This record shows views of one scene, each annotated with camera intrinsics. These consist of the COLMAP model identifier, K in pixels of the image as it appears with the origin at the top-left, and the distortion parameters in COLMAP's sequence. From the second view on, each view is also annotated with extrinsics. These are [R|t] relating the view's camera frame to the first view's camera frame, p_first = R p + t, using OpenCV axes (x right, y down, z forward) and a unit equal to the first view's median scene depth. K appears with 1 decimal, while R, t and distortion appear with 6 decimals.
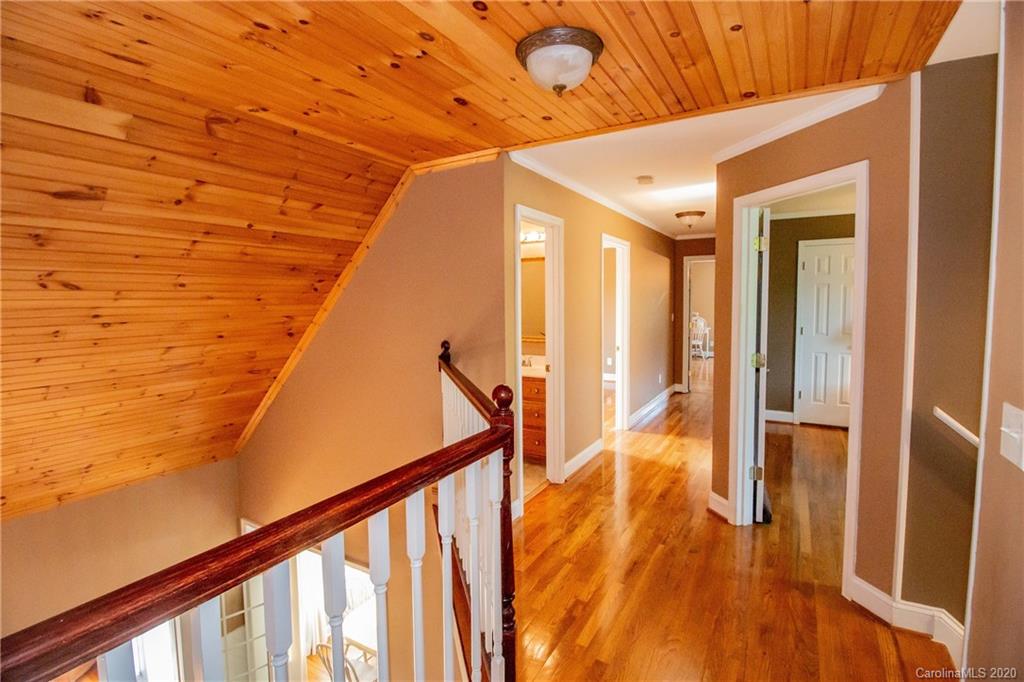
lens RADIAL K [[468.3, 0, 511.2], [0, 468.3, 329.2], [0, 0, 1]] dist [-0.011799, -0.012247]
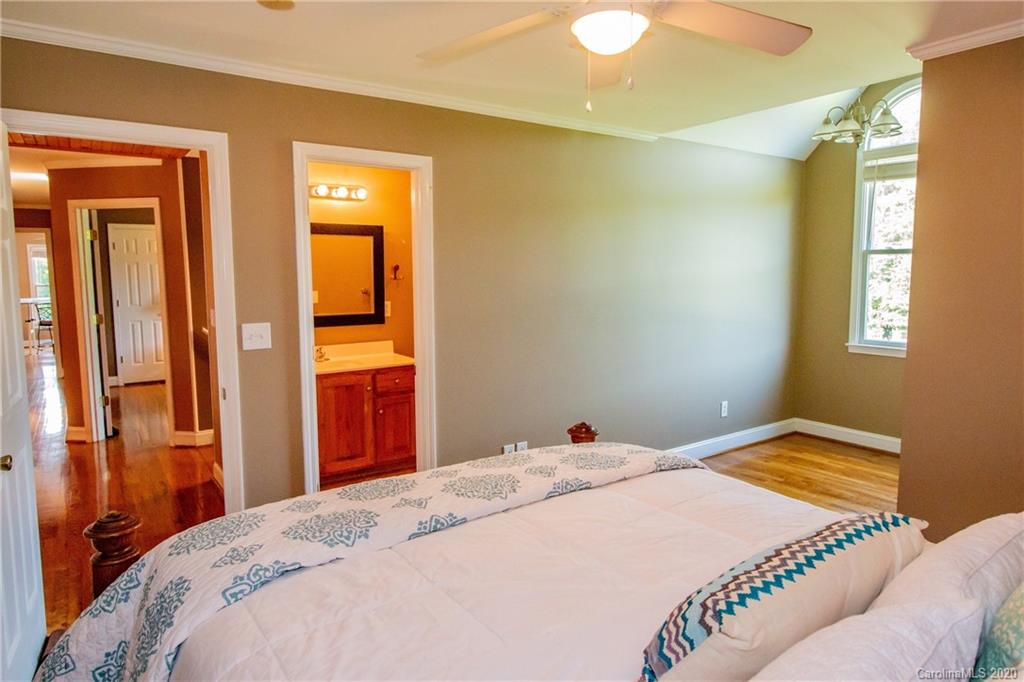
lens RADIAL K [[612.4, 0, 511.4], [0, 612.4, 330.4], [0, 0, 1]] dist [-0.006763, -0.001887]
pose [[0.402142, -0.081835, 0.911913, -0.608963], [0.059369, 0.996232, 0.063221, 0.055808], [-0.913650, 0.028716, 0.405485, -0.827203]]
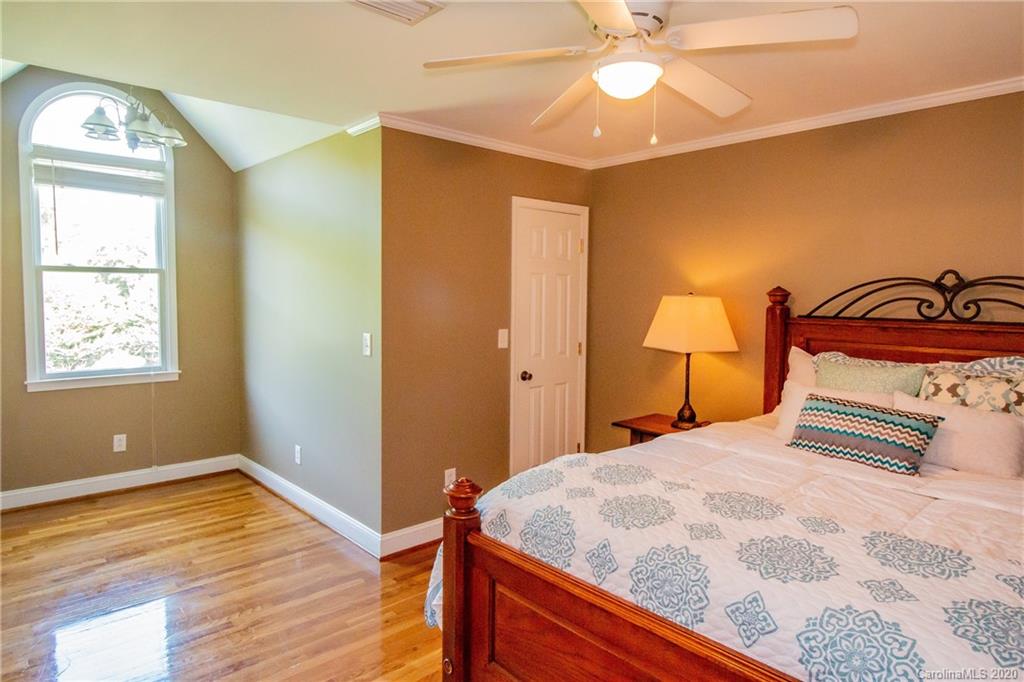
lens RADIAL K [[619.0, 0, 514.8], [0, 619.0, 324.1], [0, 0, 1]] dist [0.003696, -0.000890]
pose [[-0.960615, -0.017916, 0.277303, 1.863234], [0.014911, 0.993158, 0.115819, -0.283787], [-0.277481, 0.115392, -0.953776, 3.224124]]
